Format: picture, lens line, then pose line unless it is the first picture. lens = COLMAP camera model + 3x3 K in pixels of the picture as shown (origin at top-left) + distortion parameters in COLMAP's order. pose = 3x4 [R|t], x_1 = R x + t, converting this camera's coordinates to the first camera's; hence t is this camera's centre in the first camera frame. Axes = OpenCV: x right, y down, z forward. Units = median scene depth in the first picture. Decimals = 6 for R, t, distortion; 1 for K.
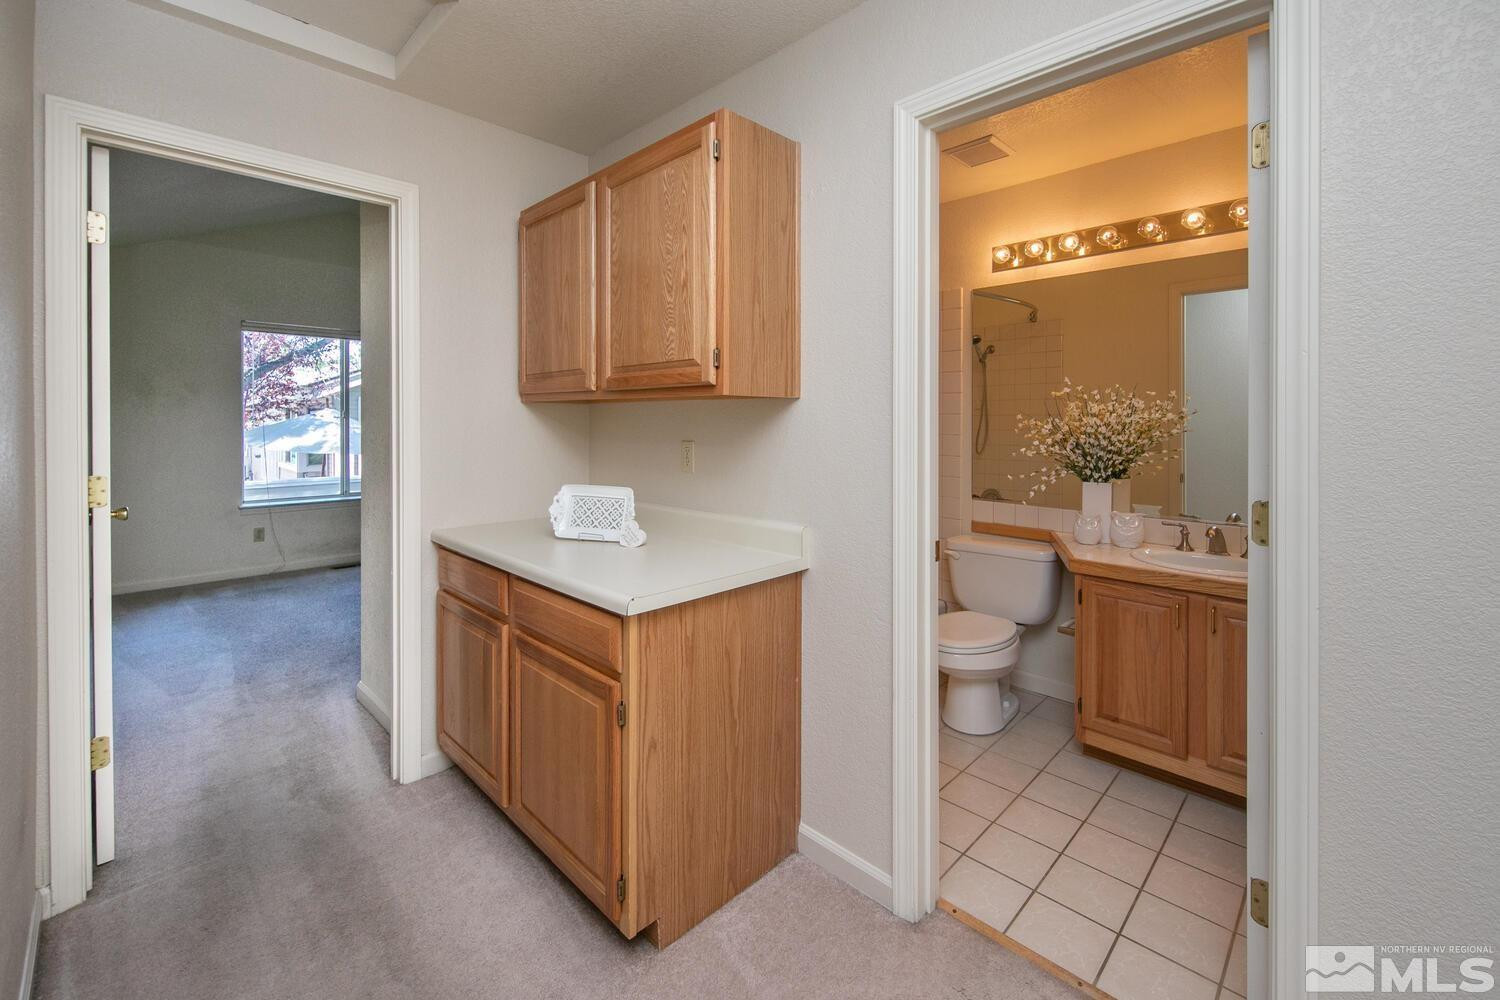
lens RADIAL K [[626.6, 0, 753.9], [0, 626.6, 497.4], [0, 0, 1]] dist [0.002307, 0.000023]
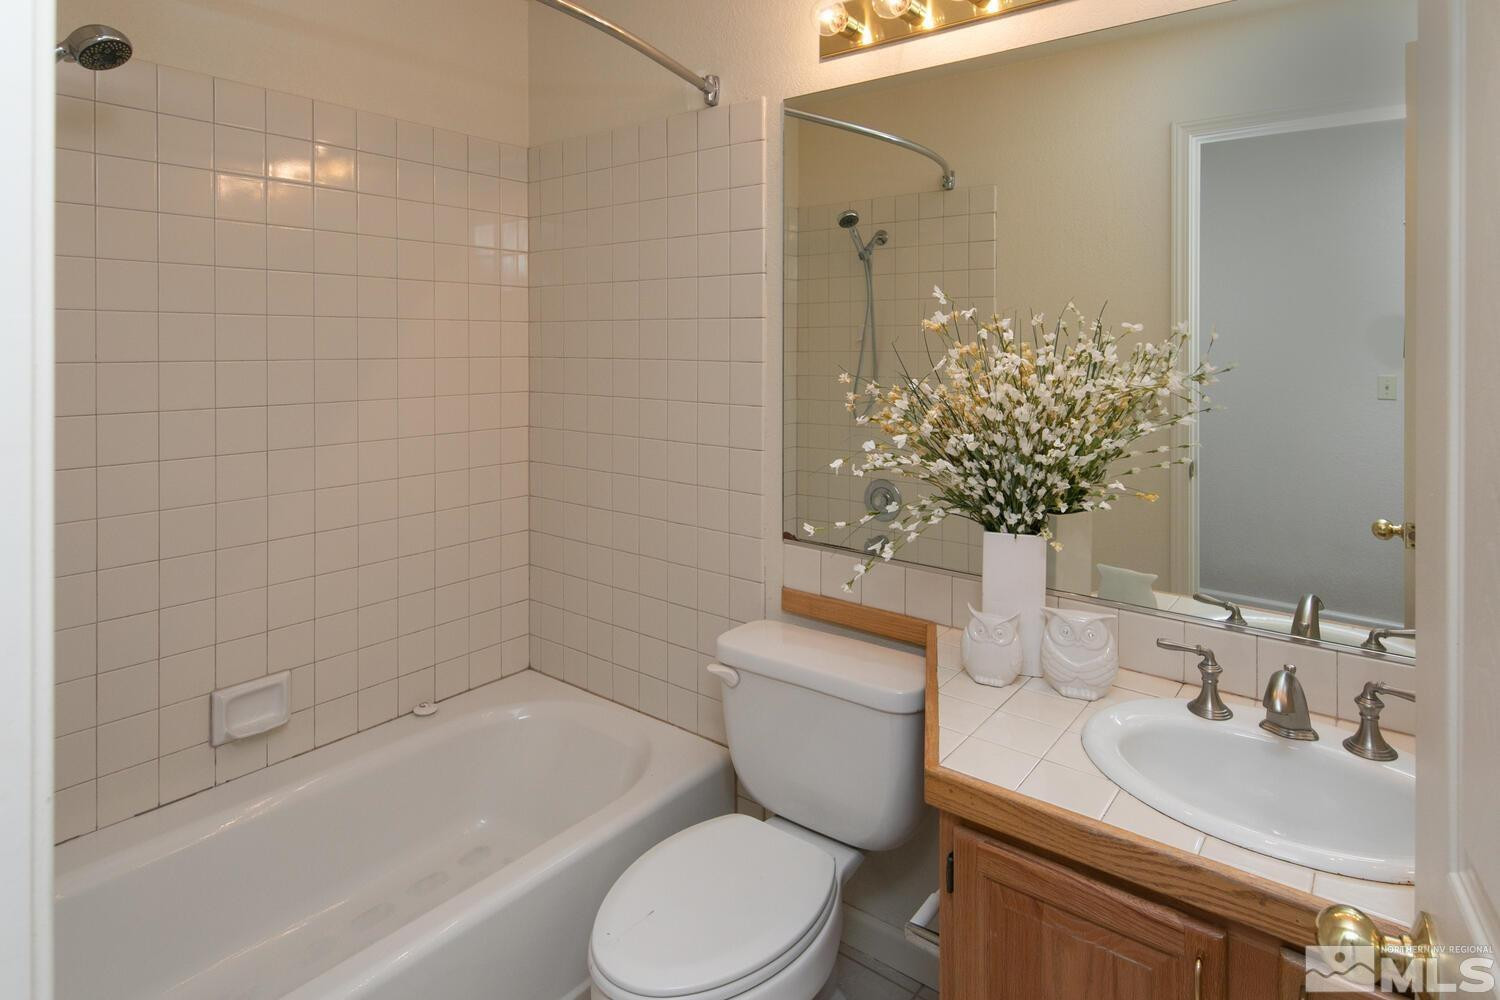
lens RADIAL K [[811.8, 0, 748.9], [0, 811.8, 461.7], [0, 0, 1]] dist [0.012591, 0.000595]
pose [[0.993973, -0.012092, 0.108952, 0.312570], [0.009363, 0.999630, 0.025522, -0.090707], [-0.109220, -0.024348, 0.993719, 0.477472]]
